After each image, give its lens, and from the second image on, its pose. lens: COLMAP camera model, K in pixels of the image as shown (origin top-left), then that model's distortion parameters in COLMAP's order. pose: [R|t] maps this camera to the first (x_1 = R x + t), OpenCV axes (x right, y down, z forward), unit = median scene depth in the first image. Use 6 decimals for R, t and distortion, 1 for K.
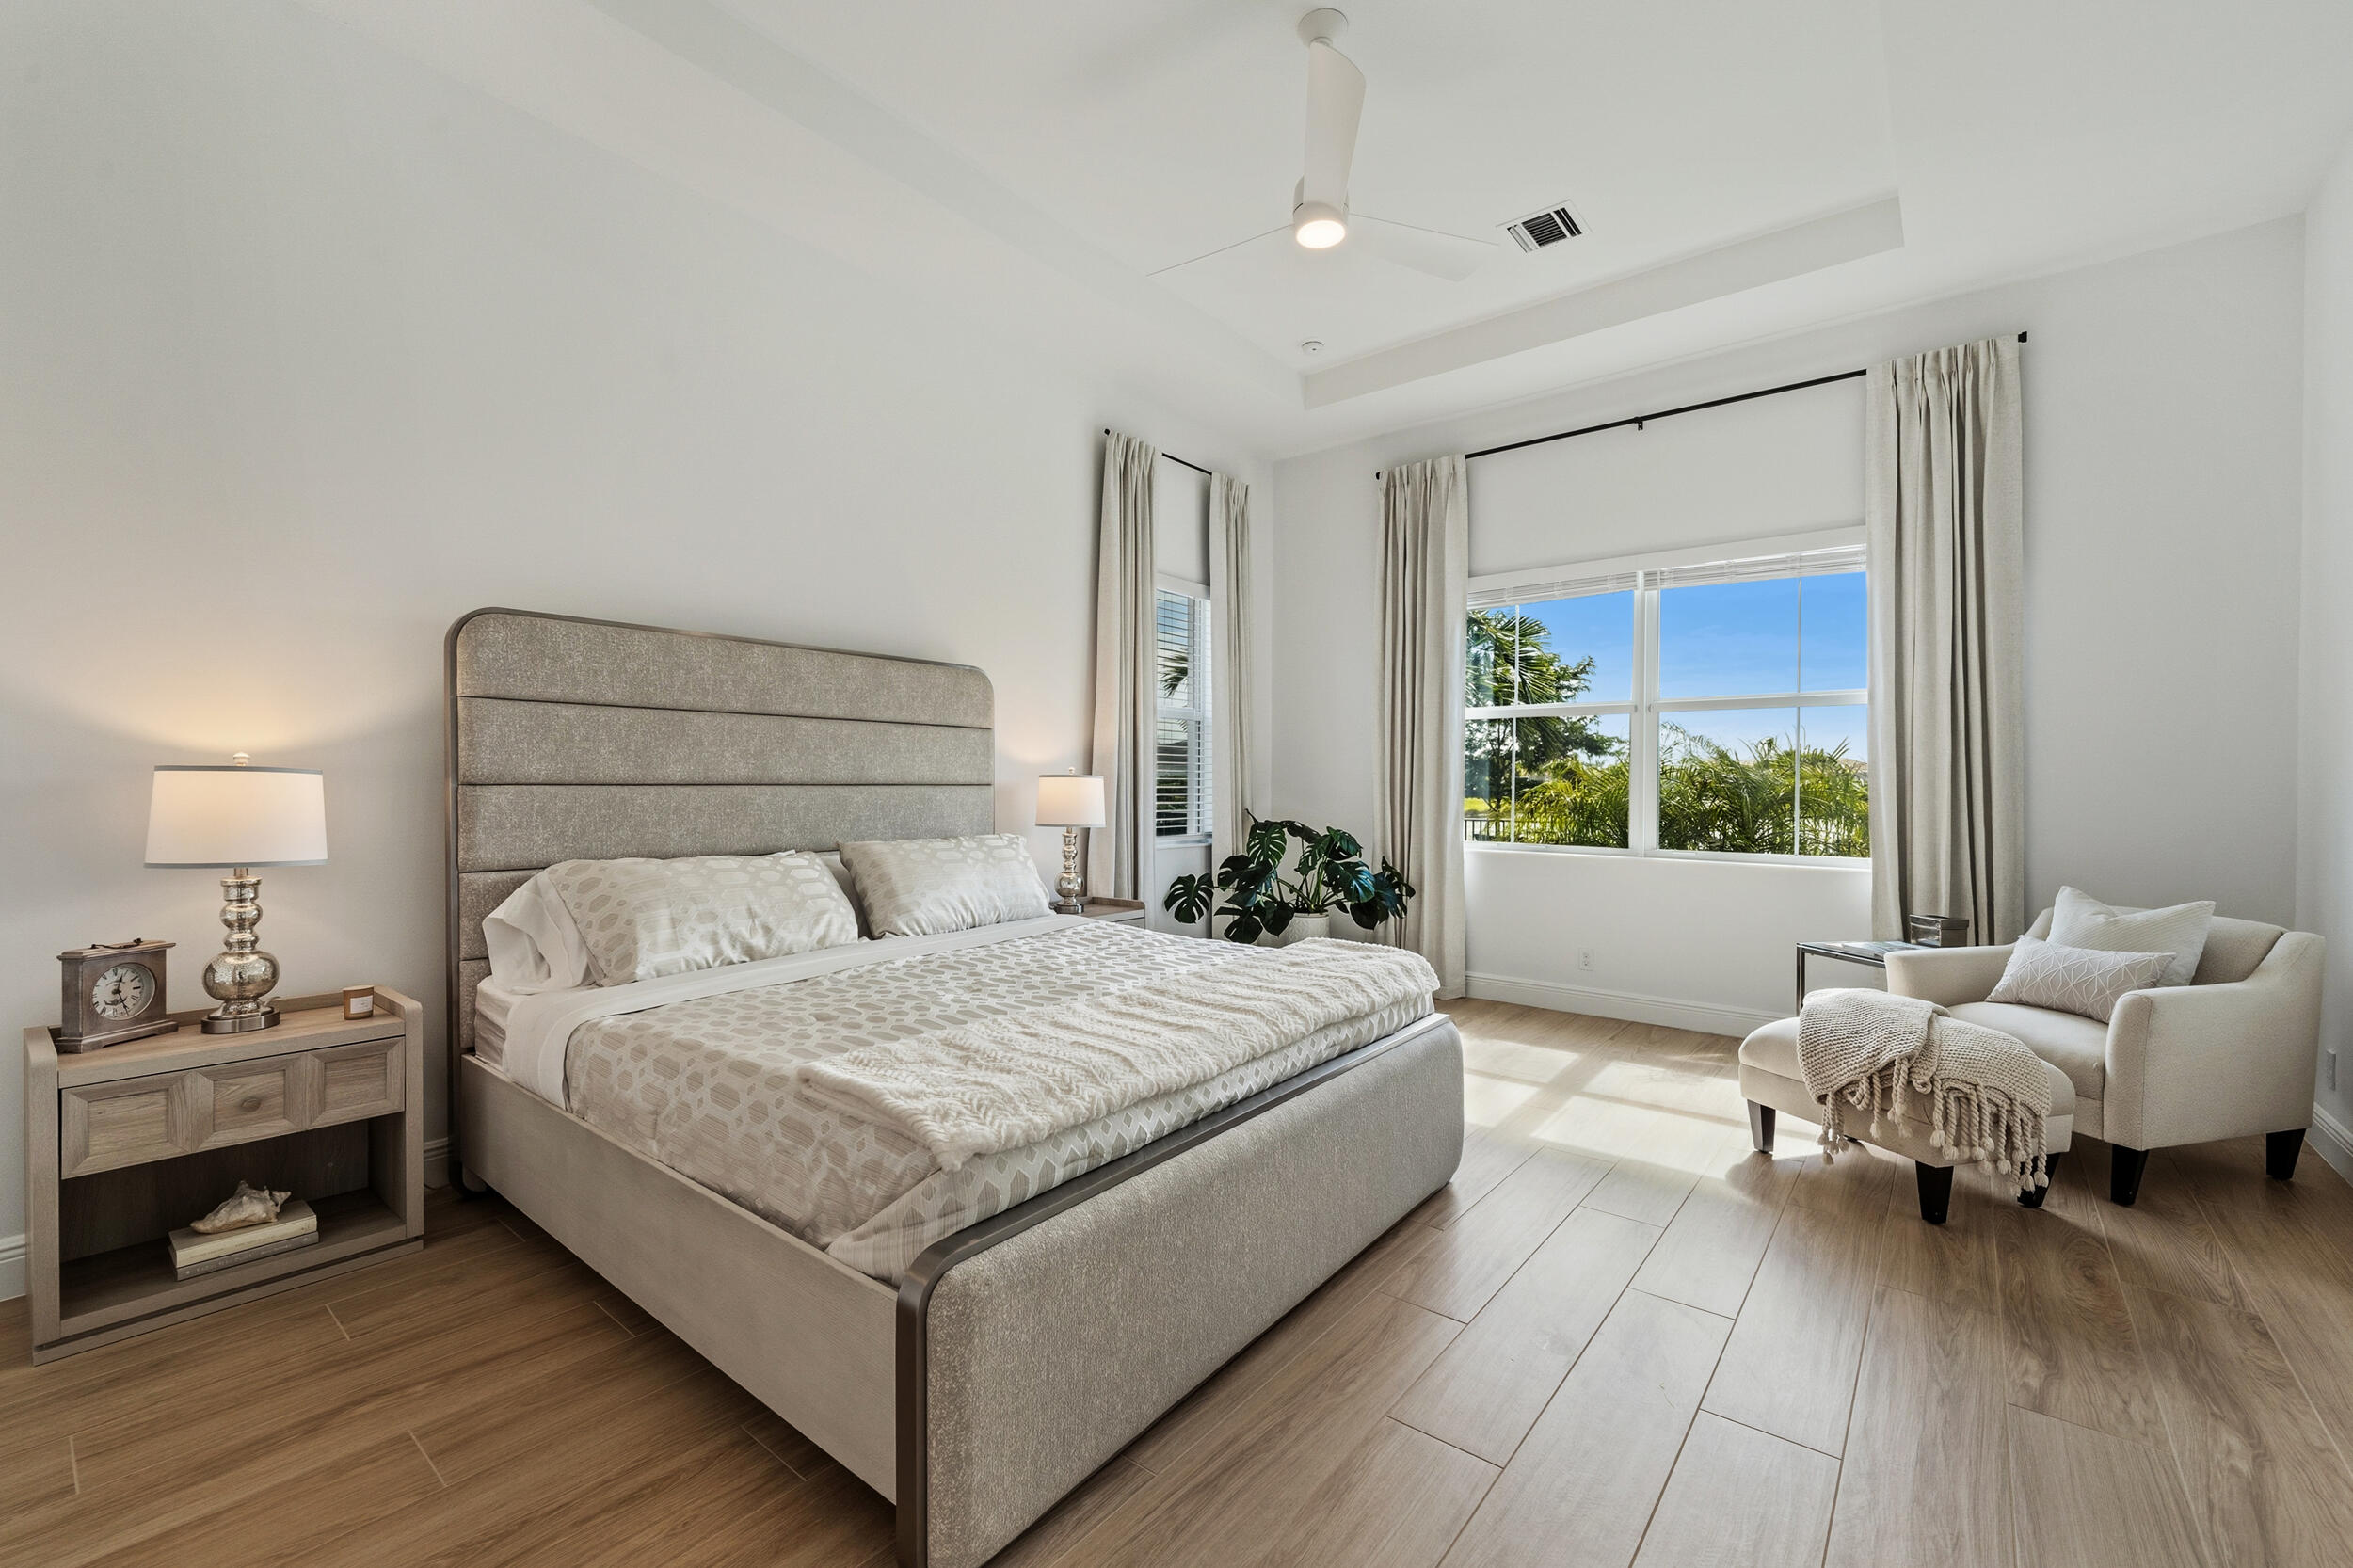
lens RADIAL K [[964.8, 0, 1167.3], [0, 964.8, 786.9], [0, 0, 1]] dist [-0.000275, 0.000682]
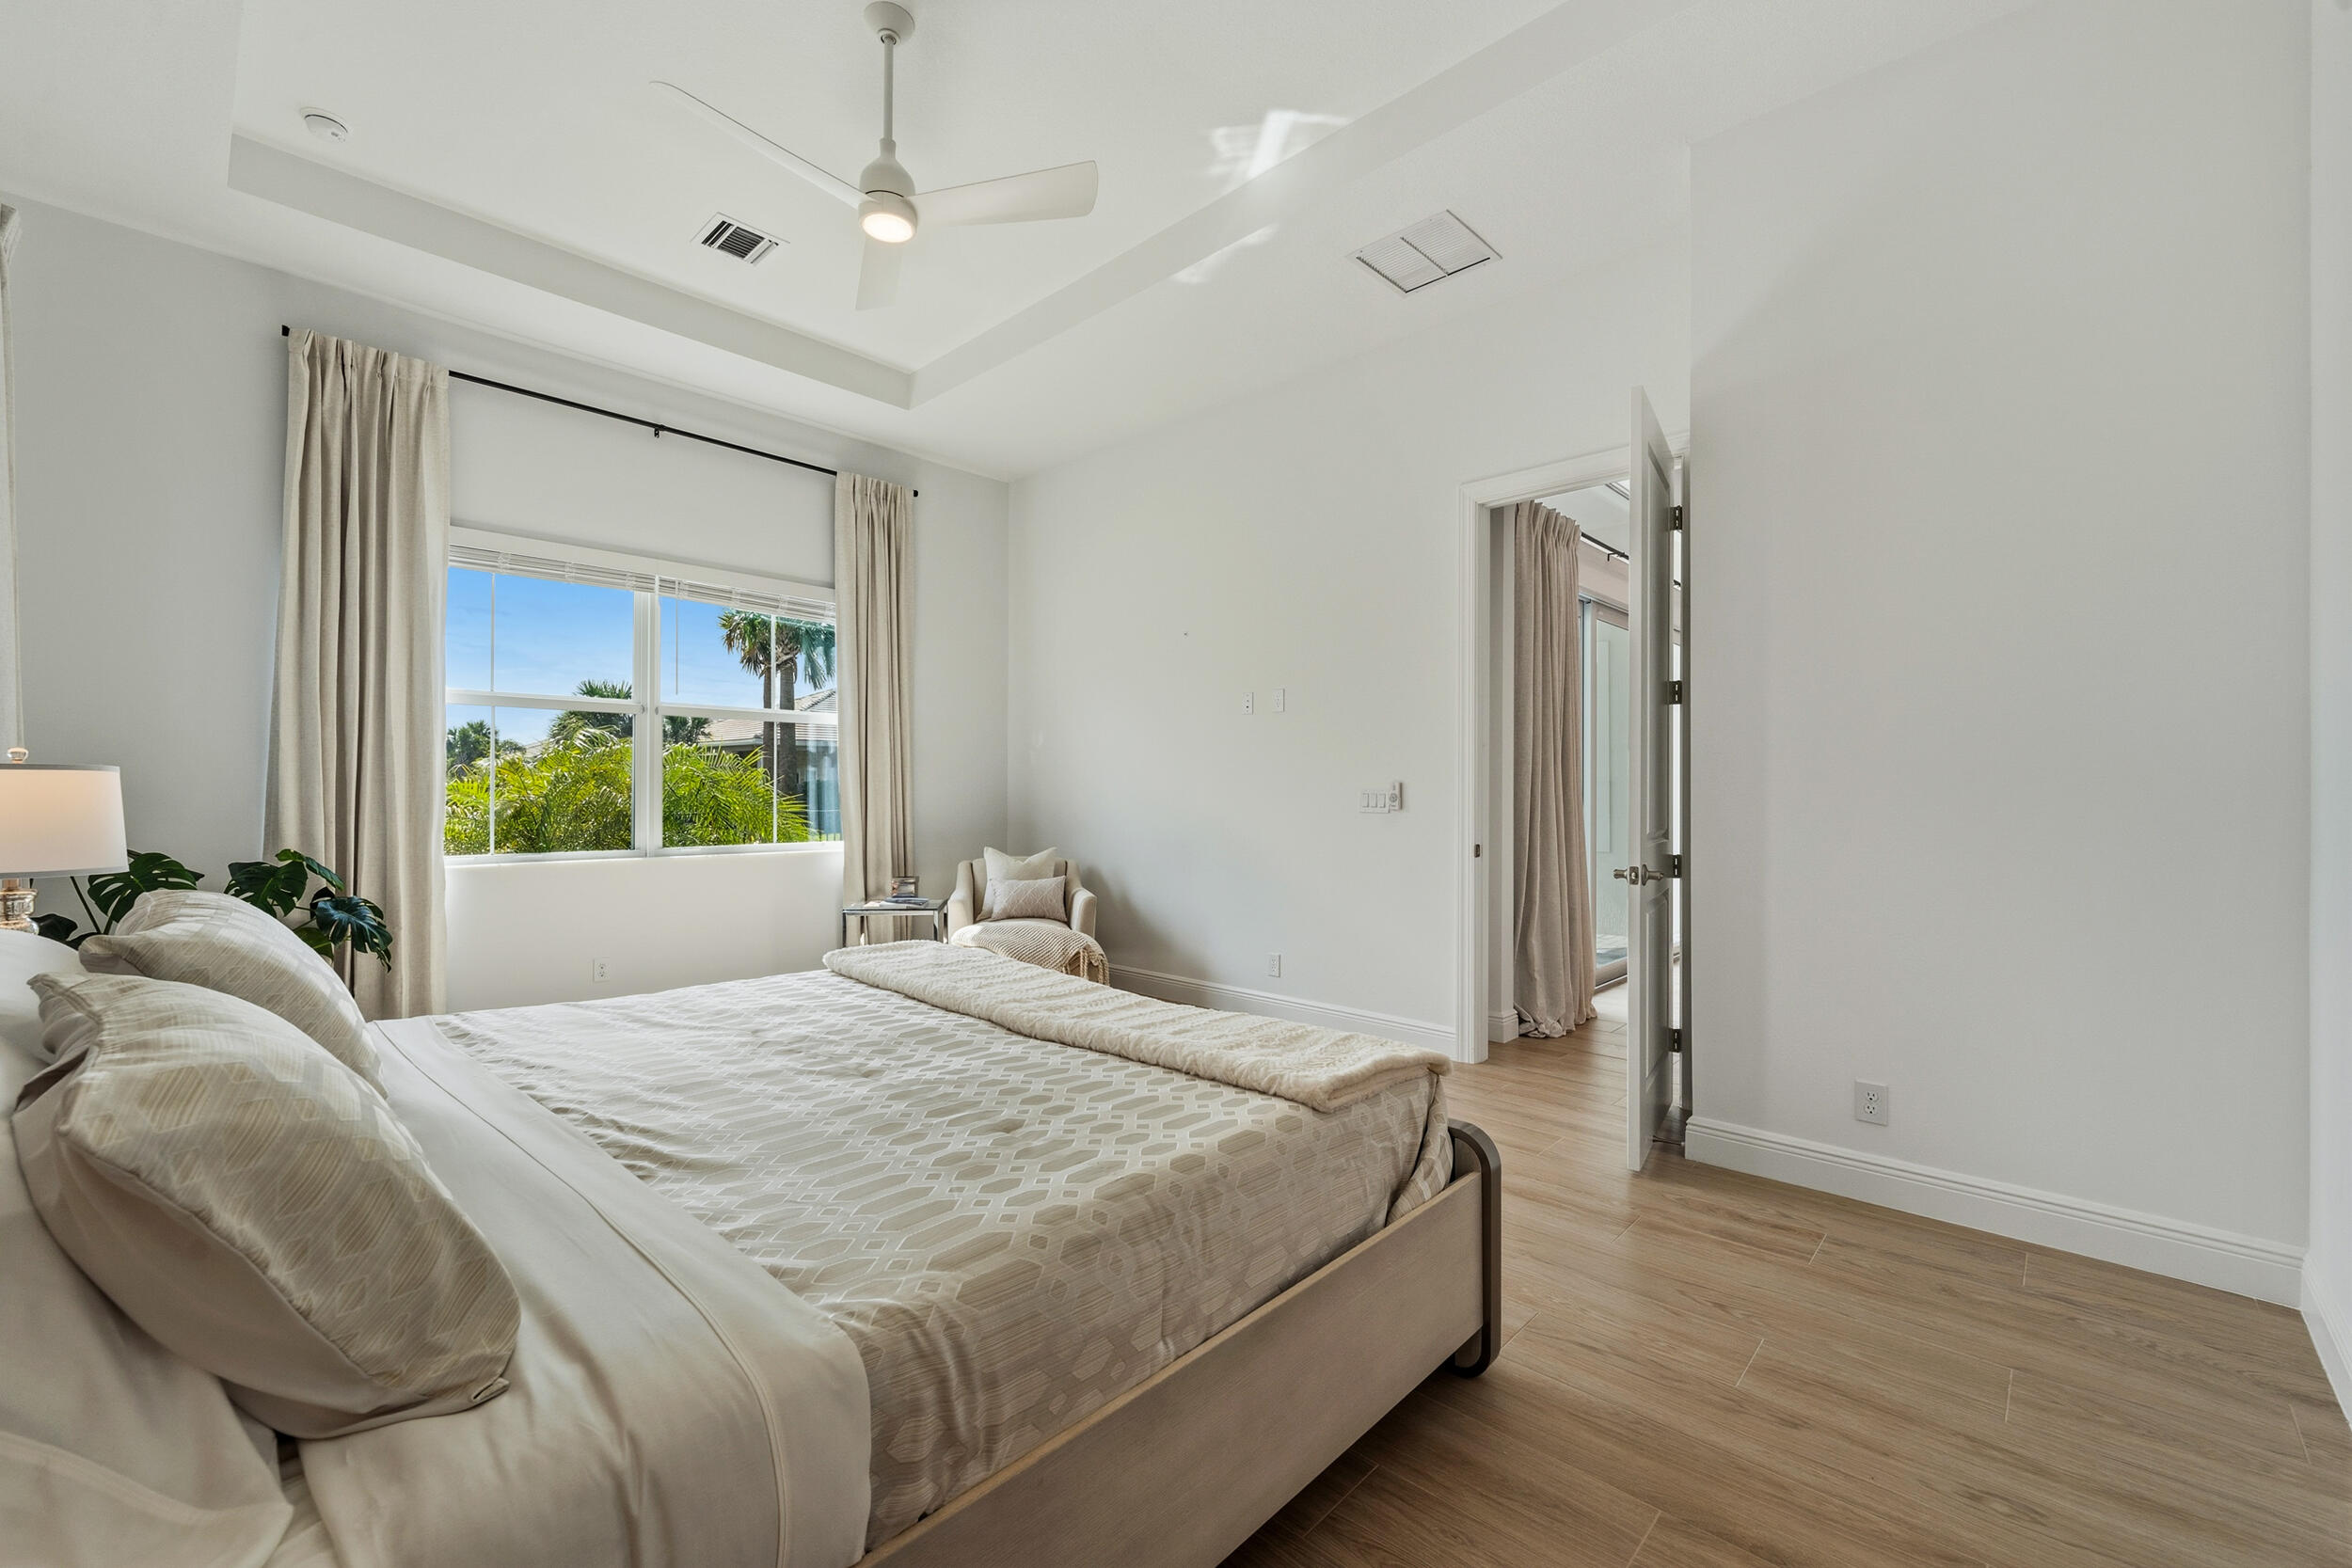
lens RADIAL K [[964.3, 0, 1164.3], [0, 964.3, 775.3], [0, 0, 1]] dist [-0.000275, 0.000682]
pose [[0.077470, 0.011043, 0.996934, -0.561066], [0.001403, 0.999936, -0.011185, -0.000992], [-0.996994, 0.002265, 0.077449, 0.453600]]
